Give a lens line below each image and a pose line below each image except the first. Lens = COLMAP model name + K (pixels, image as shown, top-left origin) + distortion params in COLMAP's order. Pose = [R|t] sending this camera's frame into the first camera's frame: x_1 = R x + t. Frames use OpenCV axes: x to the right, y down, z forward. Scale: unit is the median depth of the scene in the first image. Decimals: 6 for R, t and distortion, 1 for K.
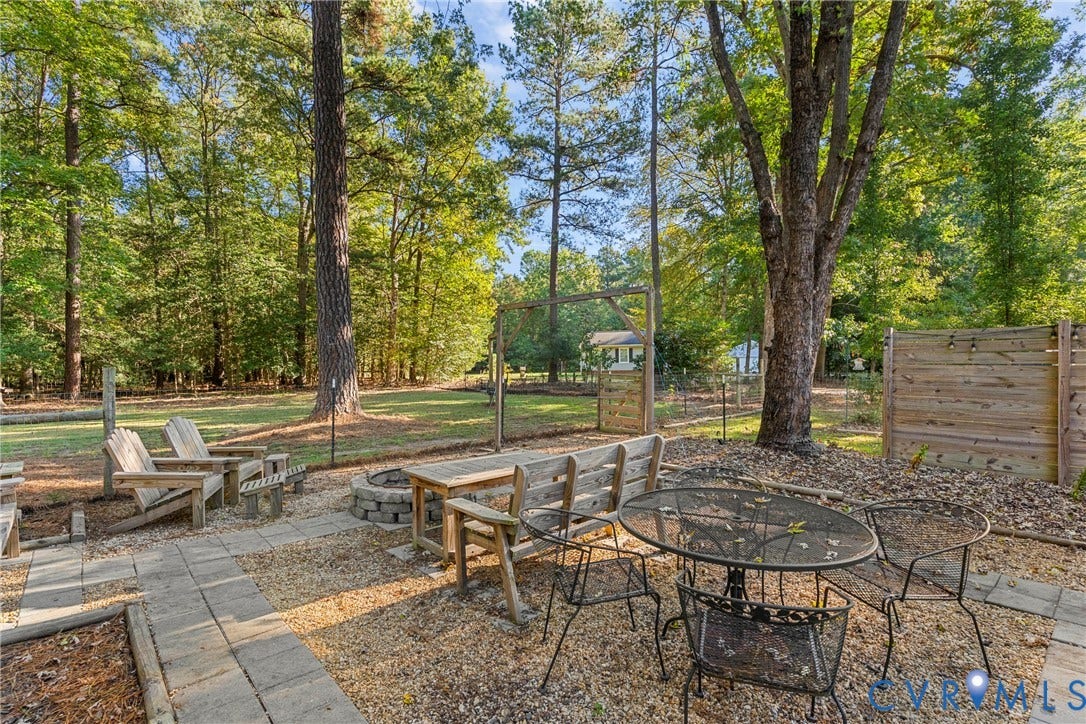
lens RADIAL K [[510.7, 0, 543.6], [0, 510.7, 372.1], [0, 0, 1]] dist [-0.002855, 0.000103]
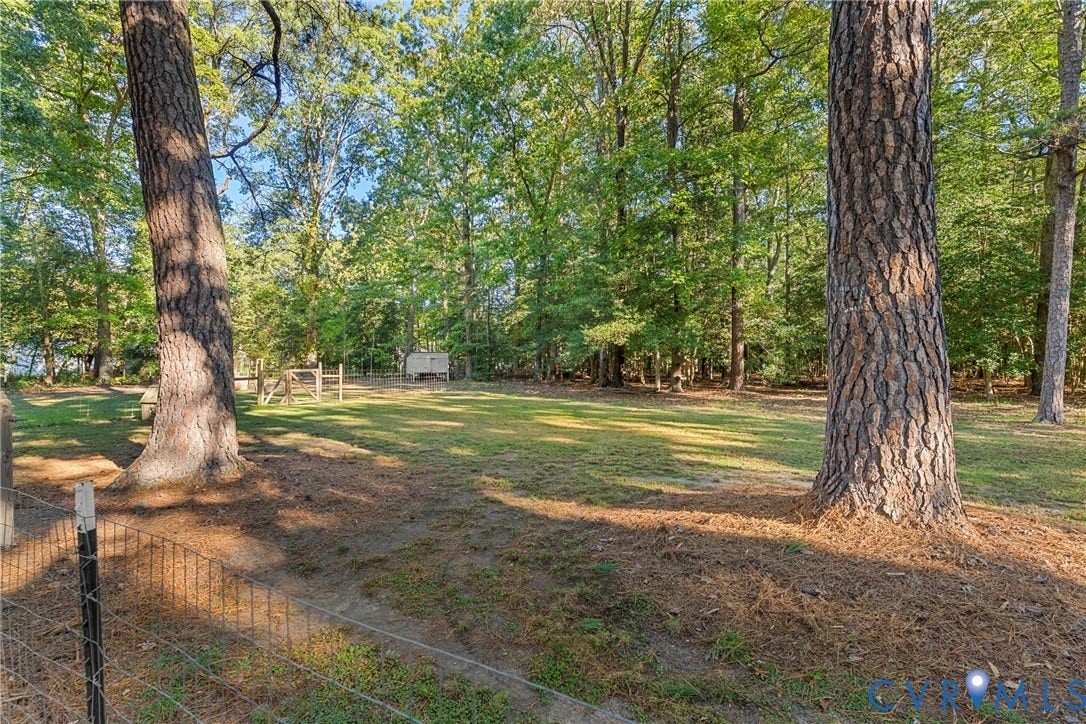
lens RADIAL K [[510.7, 0, 547.9], [0, 510.7, 362.6], [0, 0, 1]] dist [-0.002855, 0.000103]
pose [[0.298092, 0.022977, -0.954261, -0.055491], [-0.020160, 0.999639, 0.017772, -0.007993], [0.954324, 0.013940, 0.298447, 0.276940]]
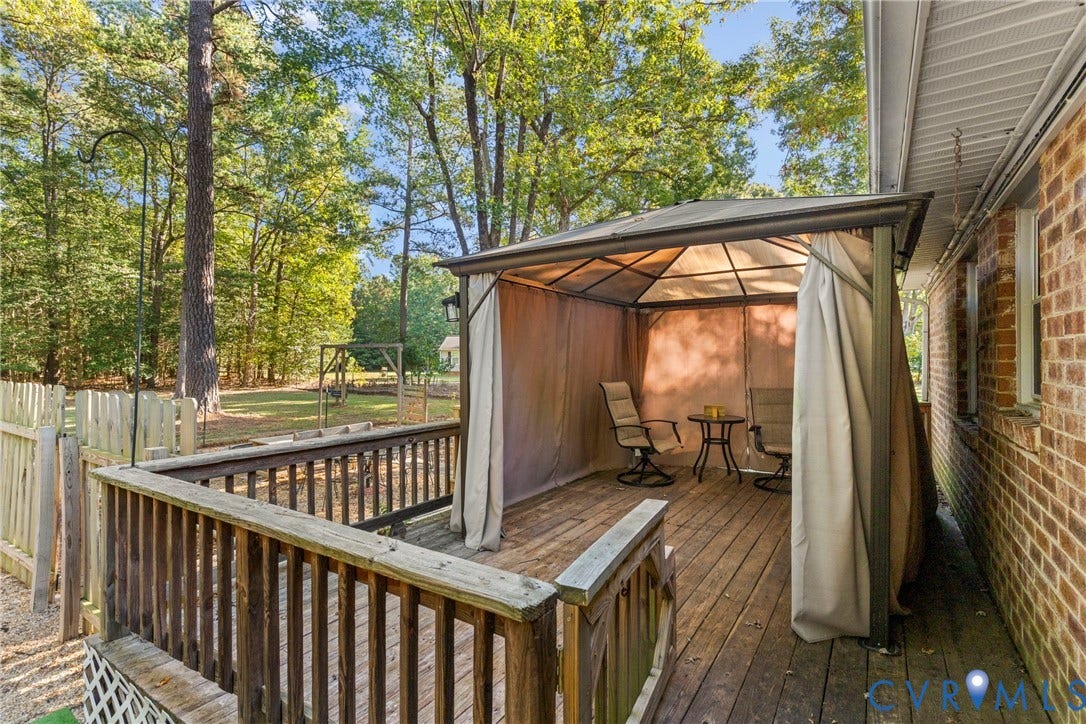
lens RADIAL K [[510.7, 0, 544.5], [0, 510.7, 357.9], [0, 0, 1]] dist [-0.002855, 0.000103]
pose [[0.972931, 0.015826, 0.230555, 0.065908], [-0.011322, 0.999719, -0.020845, -0.018522], [-0.230820, 0.017671, 0.972836, -0.209991]]
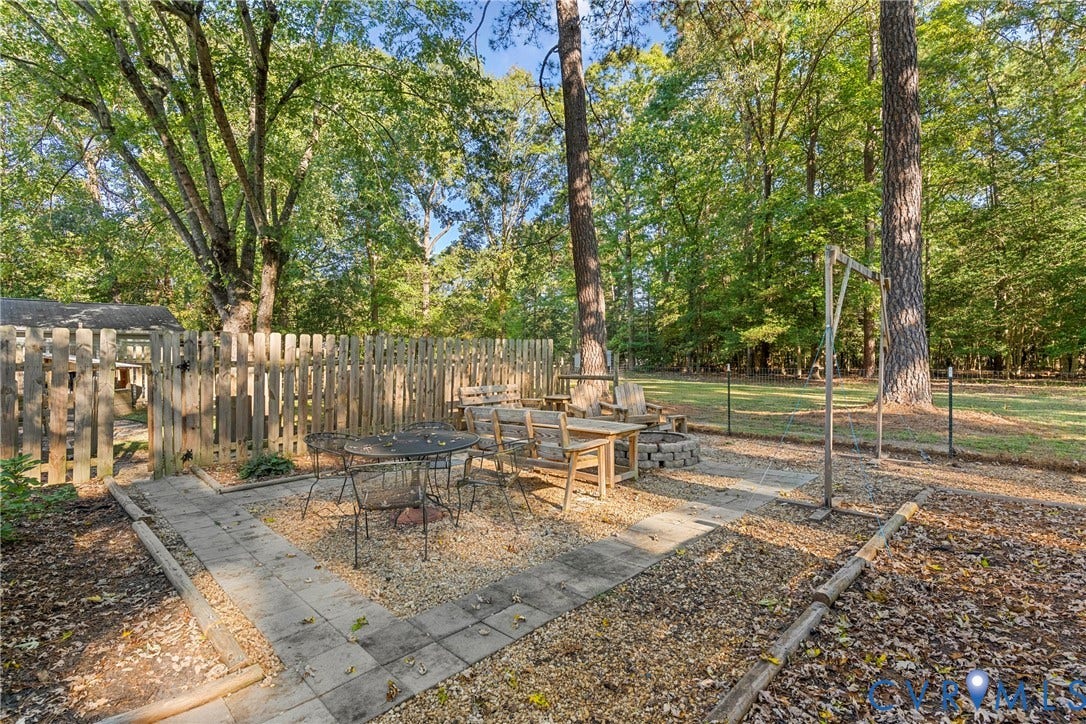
lens RADIAL K [[510.7, 0, 539.4], [0, 510.7, 359.9], [0, 0, 1]] dist [-0.002855, 0.000103]
pose [[0.055708, 0.021417, -0.998217, 0.202615], [-0.013154, 0.999699, 0.020715, -0.003527], [0.998360, 0.011977, 0.055972, 0.116855]]
